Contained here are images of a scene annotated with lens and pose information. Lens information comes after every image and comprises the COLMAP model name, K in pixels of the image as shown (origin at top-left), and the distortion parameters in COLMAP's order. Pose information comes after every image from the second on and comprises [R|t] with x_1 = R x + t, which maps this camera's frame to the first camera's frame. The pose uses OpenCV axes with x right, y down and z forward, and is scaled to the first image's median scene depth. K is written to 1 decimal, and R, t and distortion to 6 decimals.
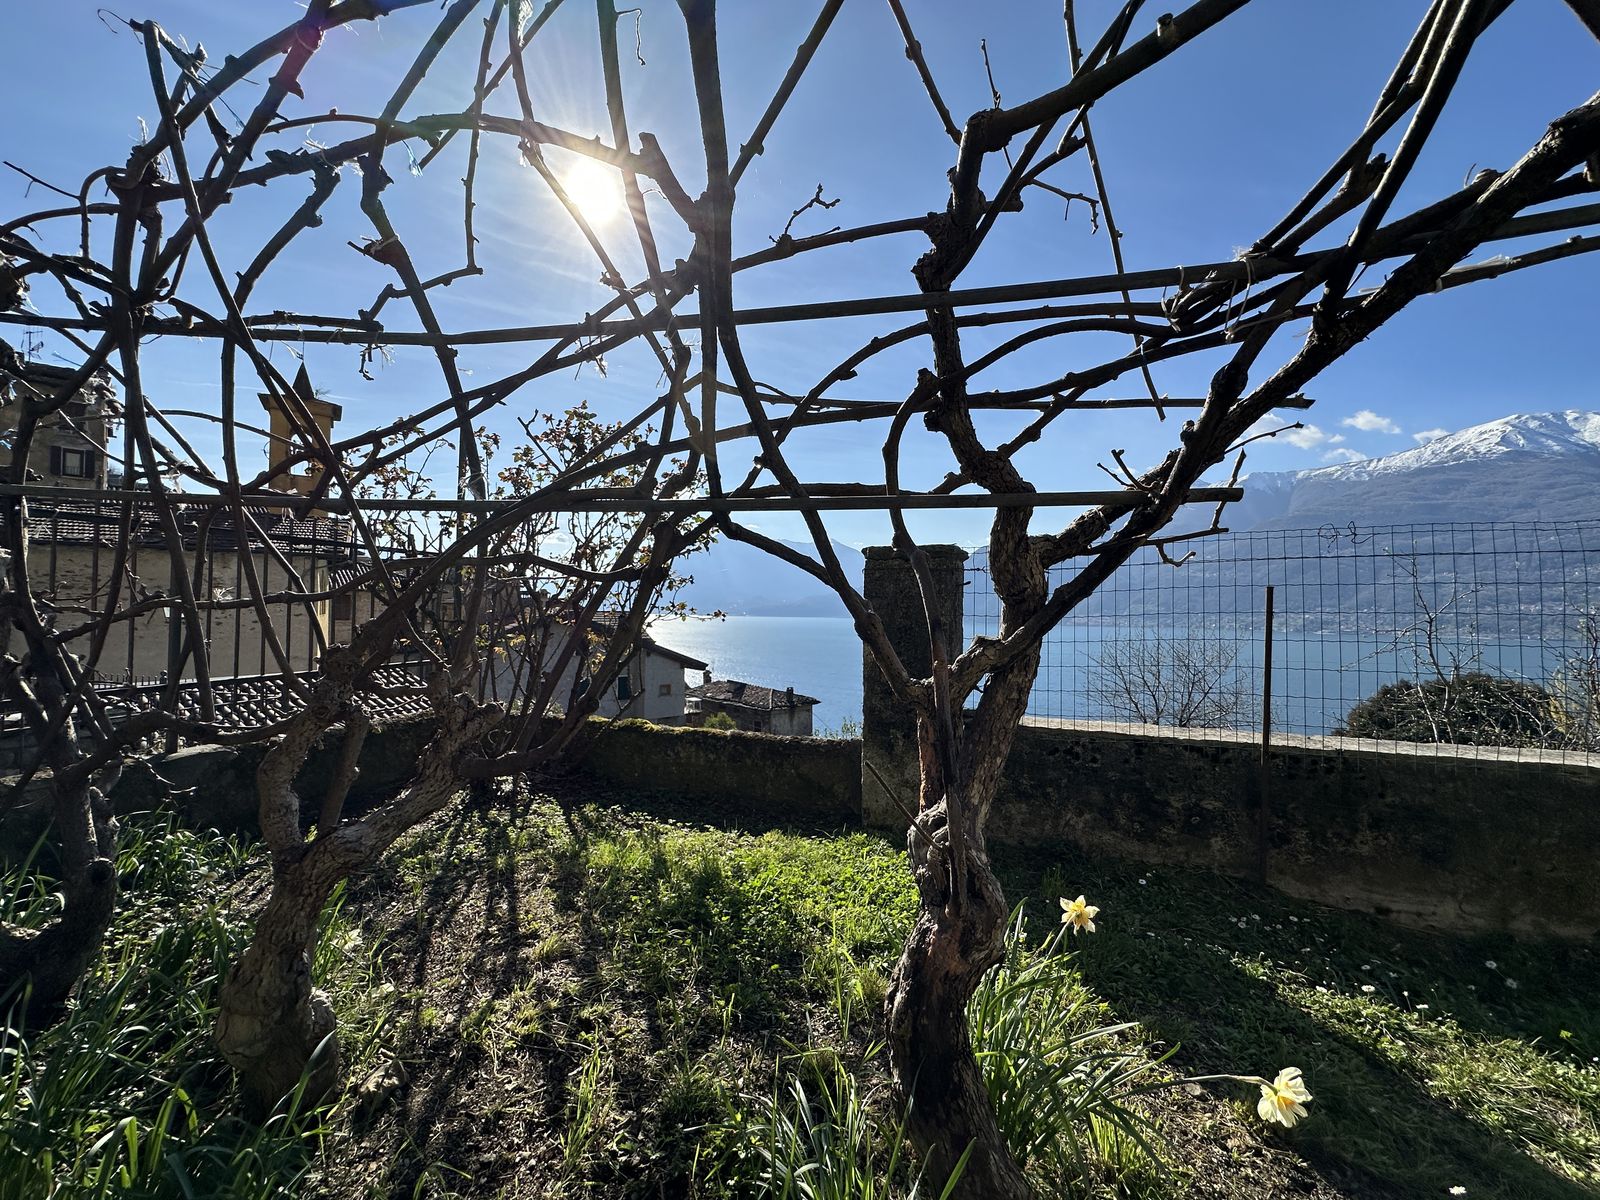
lens RADIAL K [[645.1, 0, 800.0], [0, 645.1, 600.0], [0, 0, 1]] dist [-0.000176, 0.000357]
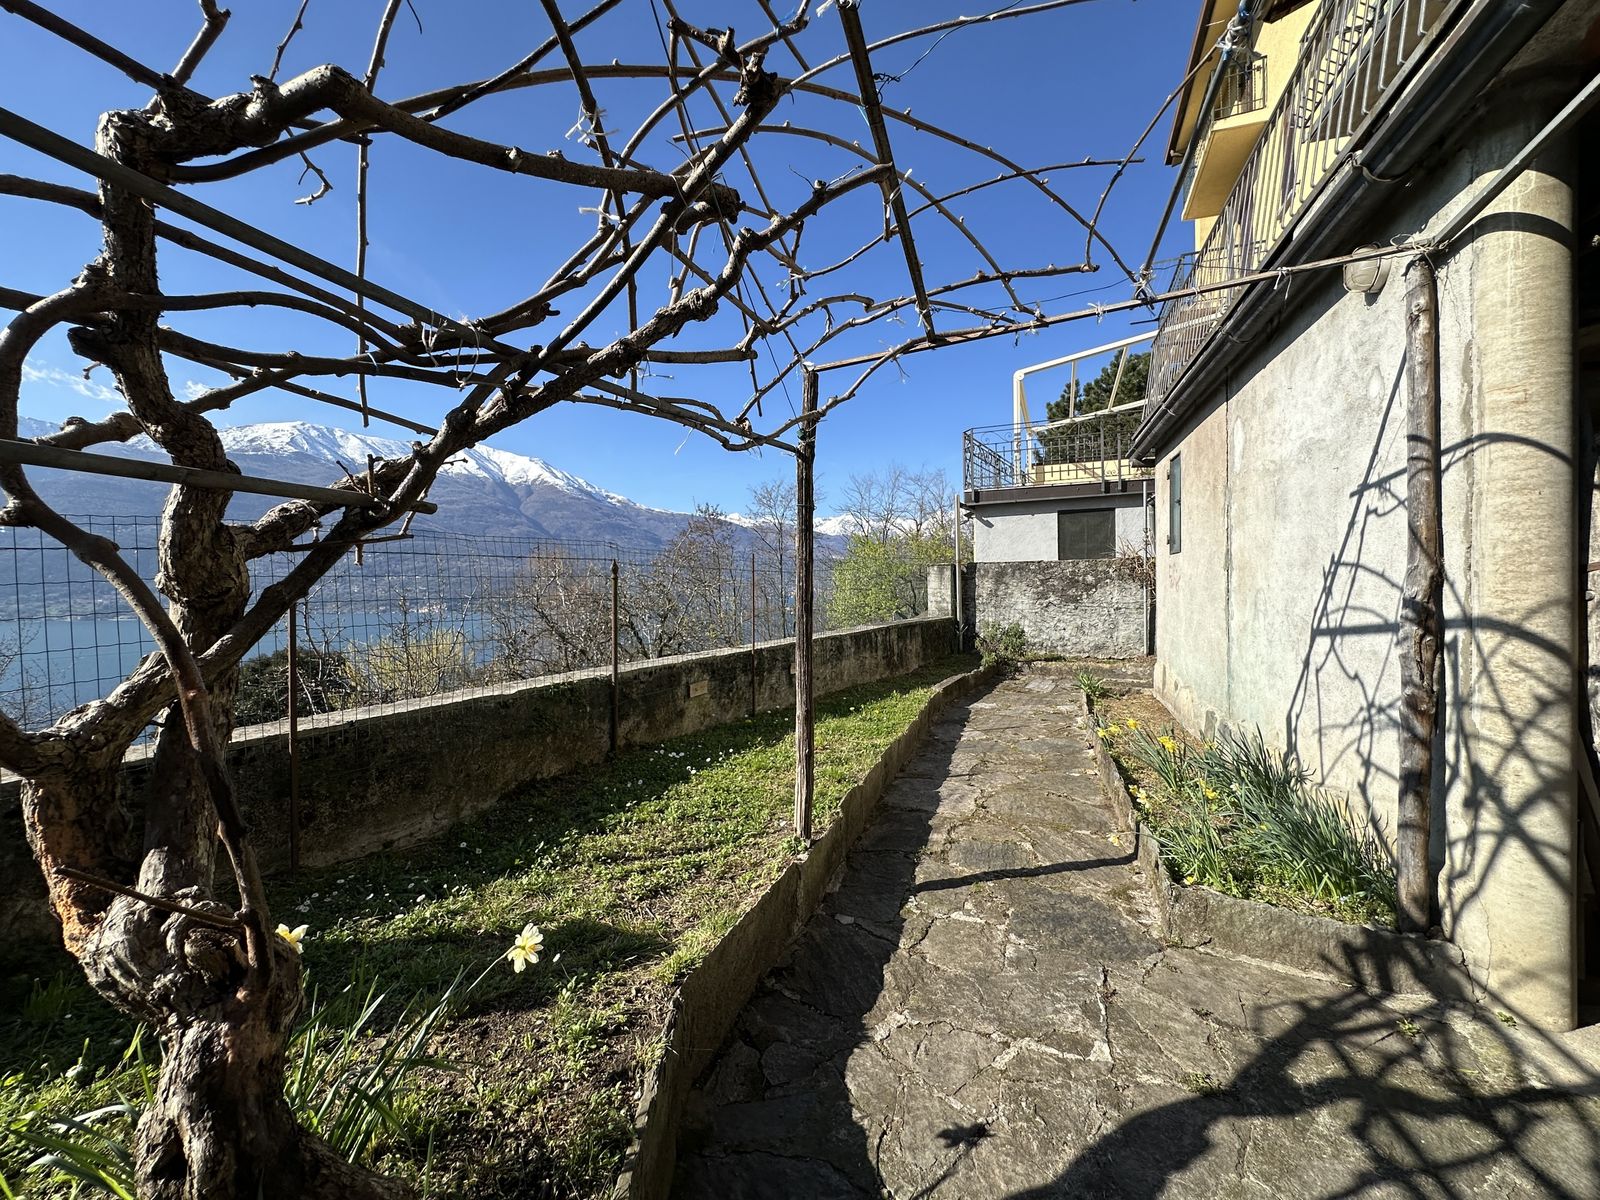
lens RADIAL K [[657.6, 0, 797.8], [0, 657.6, 604.7], [0, 0, 1]] dist [0.009387, 0.000029]
pose [[0.088794, -0.037963, 0.995326, -0.438350], [0.002559, 0.999279, 0.037885, -0.028348], [-0.996047, -0.000817, 0.088827, 0.200752]]
